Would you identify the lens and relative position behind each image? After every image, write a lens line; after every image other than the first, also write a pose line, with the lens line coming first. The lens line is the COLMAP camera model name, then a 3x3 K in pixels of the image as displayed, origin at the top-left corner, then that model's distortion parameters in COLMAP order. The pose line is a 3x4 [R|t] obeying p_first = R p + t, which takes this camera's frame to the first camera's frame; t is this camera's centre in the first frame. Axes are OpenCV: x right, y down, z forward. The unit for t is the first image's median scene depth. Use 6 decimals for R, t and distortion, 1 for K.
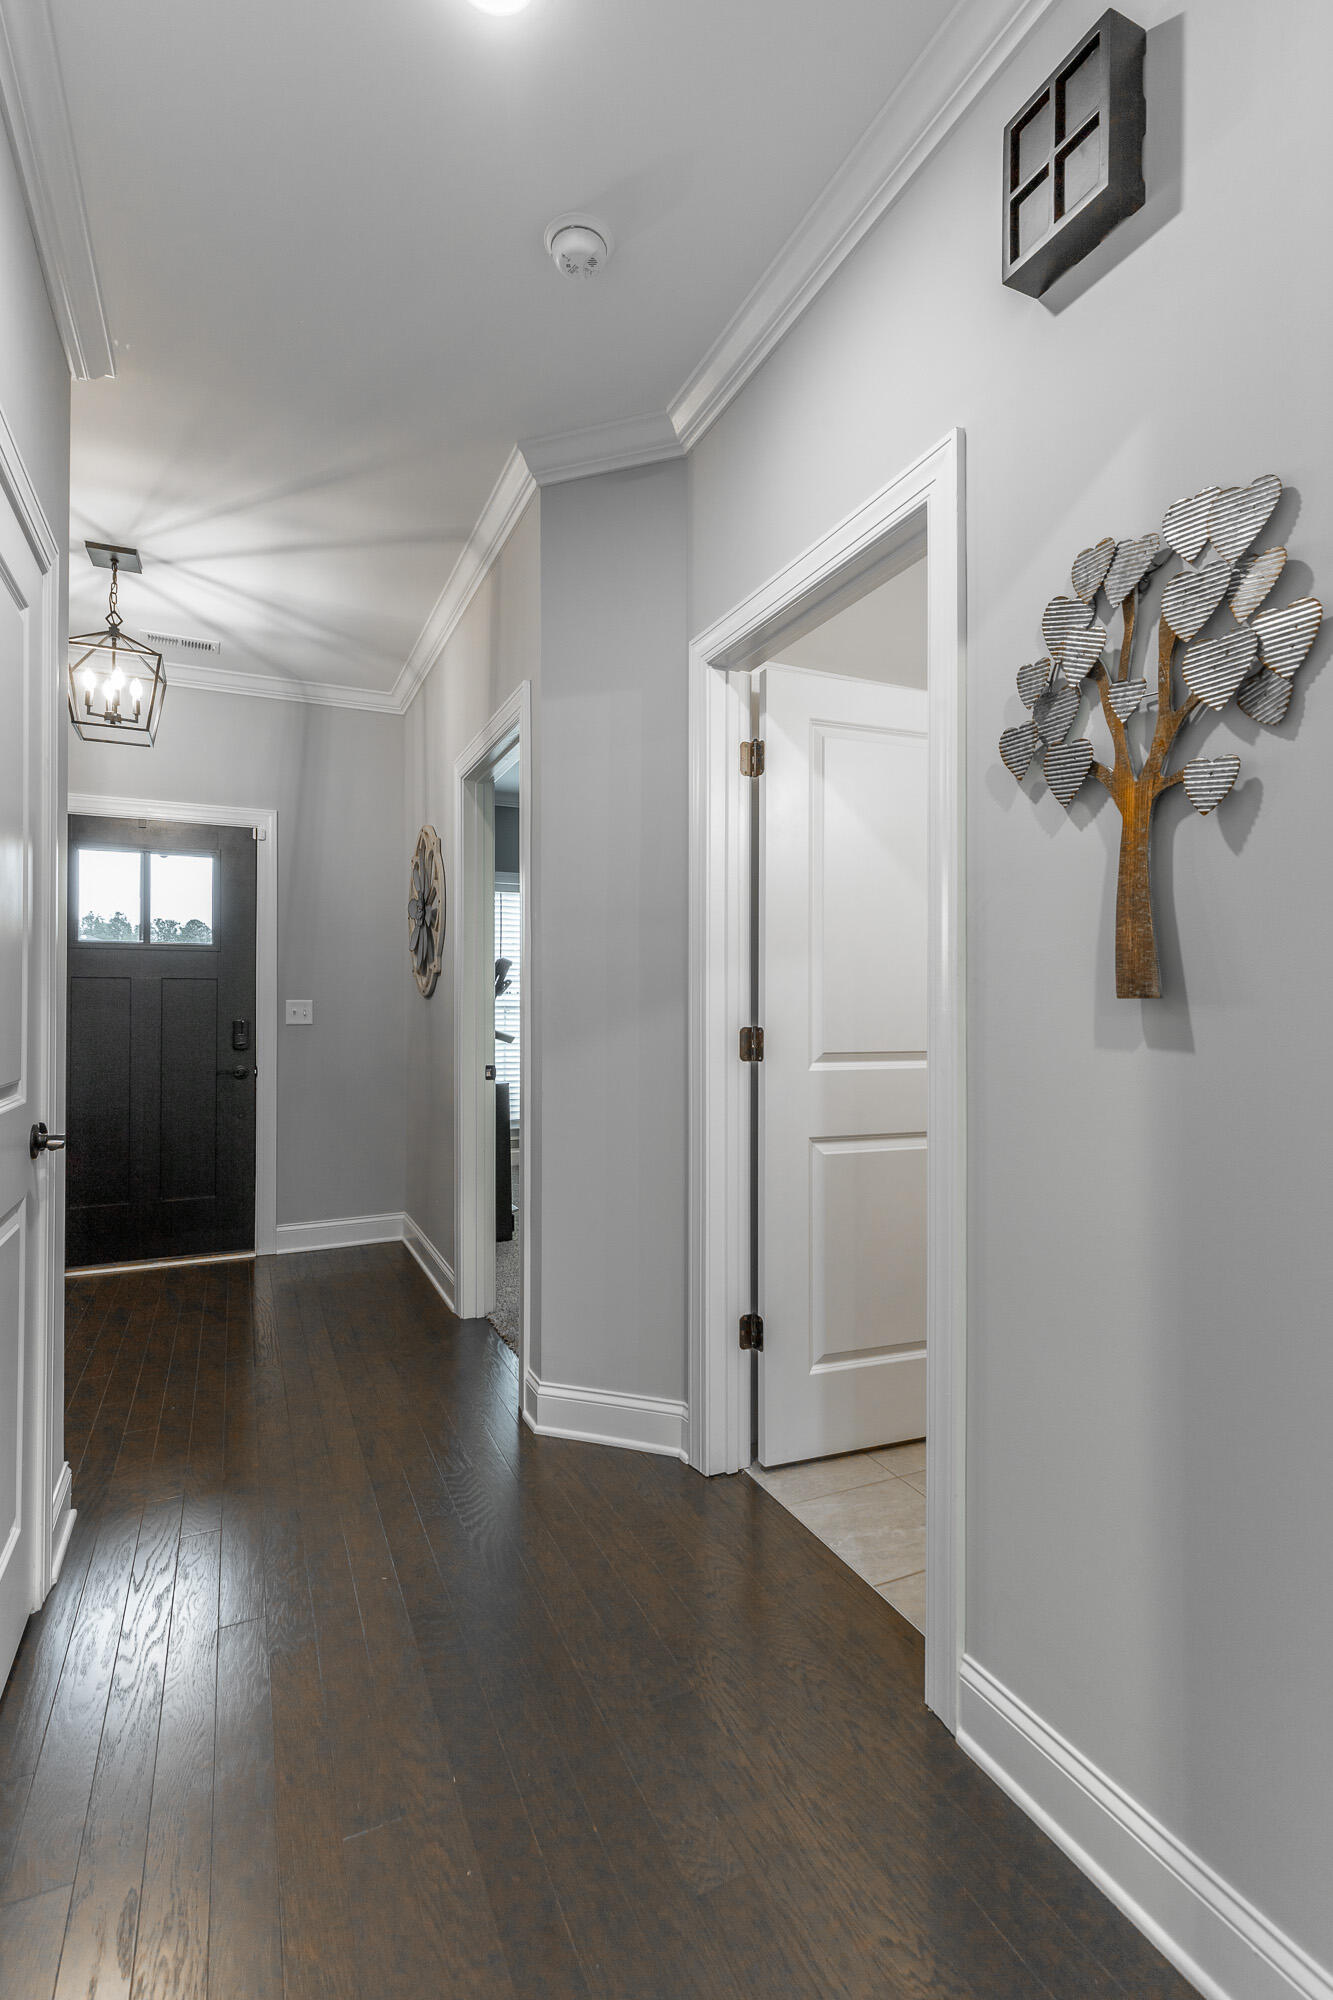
lens RADIAL K [[916.9, 0, 665.2], [0, 916.9, 1000.6], [0, 0, 1]] dist [-0.001231, 0.000021]
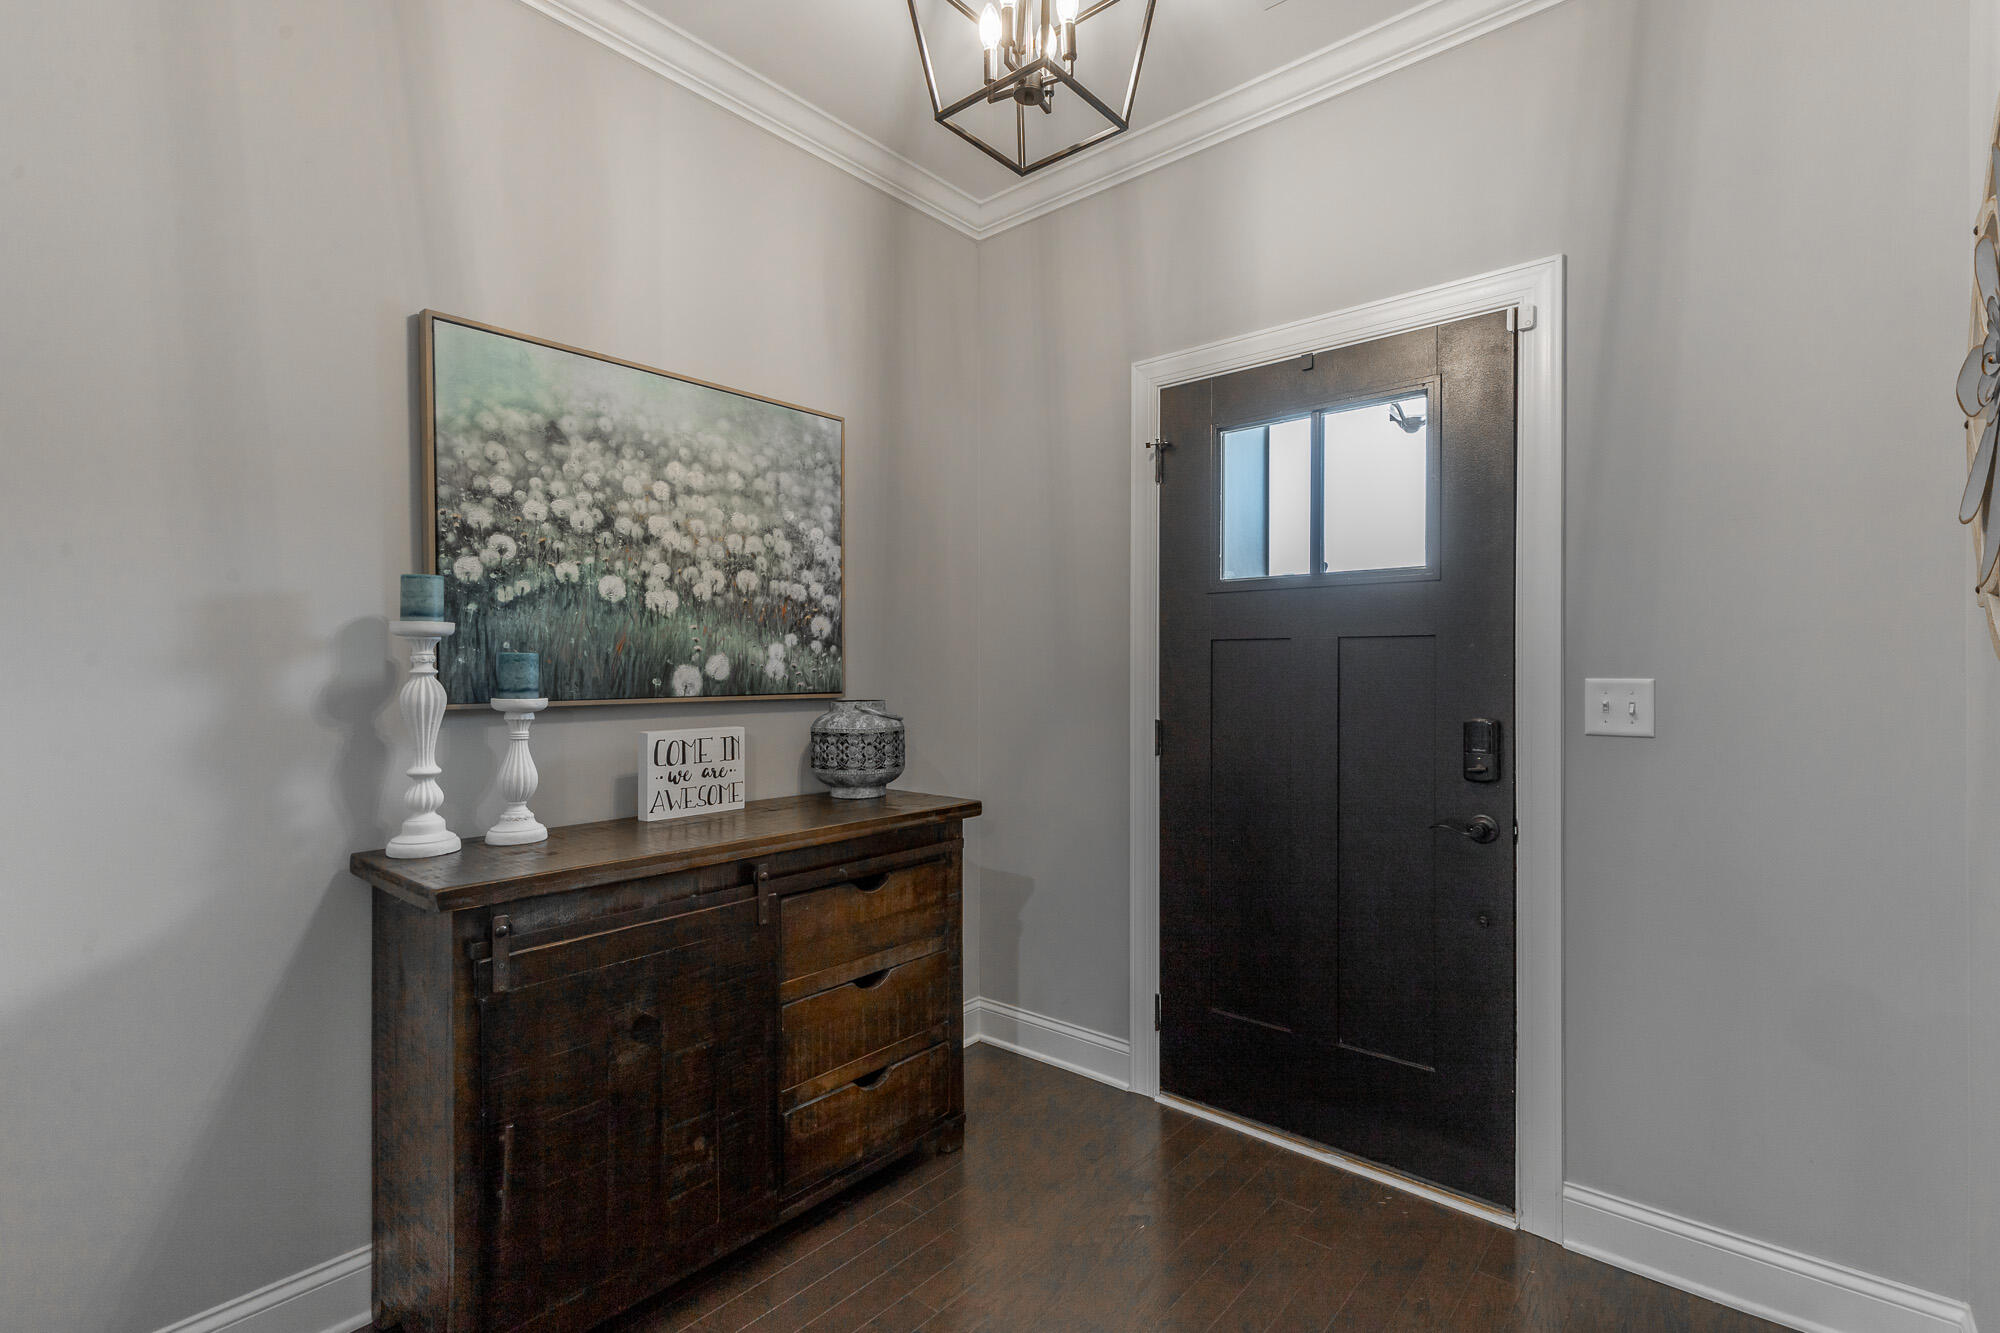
lens RADIAL K [[916.9, 0, 1003.7], [0, 916.9, 671.4], [0, 0, 1]] dist [-0.001231, 0.000021]
pose [[0.415519, 0.001743, -0.909583, -0.131703], [-0.000549, 0.999998, 0.001665, -0.004375], [0.909584, -0.000193, 0.415519, 0.572420]]
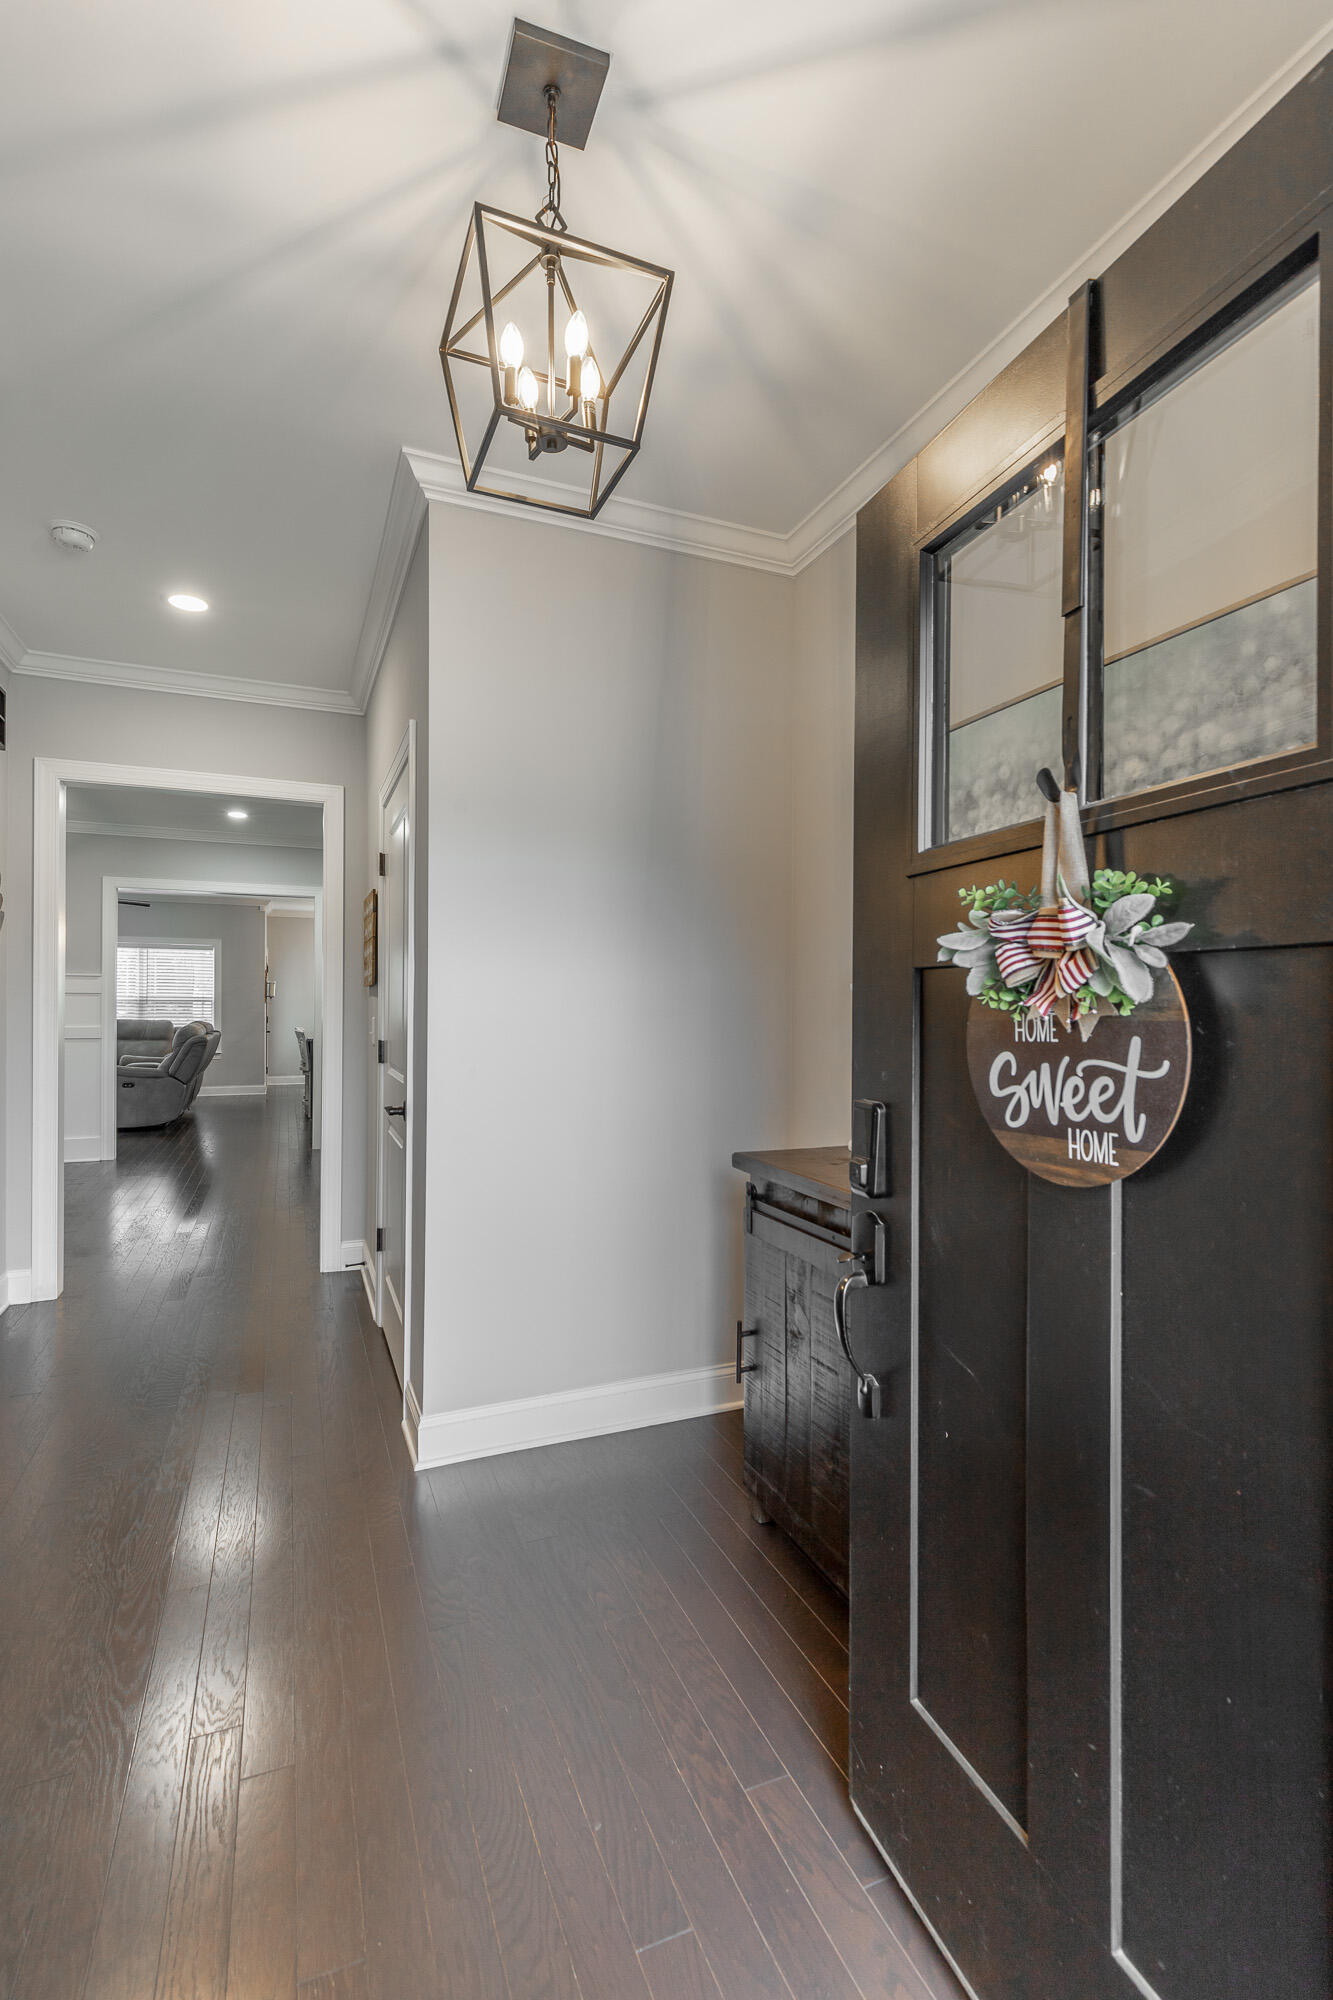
lens RADIAL K [[916.9, 0, 667.1], [0, 916.9, 1007.0], [0, 0, 1]] dist [-0.001231, 0.000021]
pose [[-0.999256, -0.002407, 0.038500, -0.488999], [-0.002446, 0.999997, -0.000967, -0.010134], [-0.038498, -0.001060, -0.999258, 1.049546]]
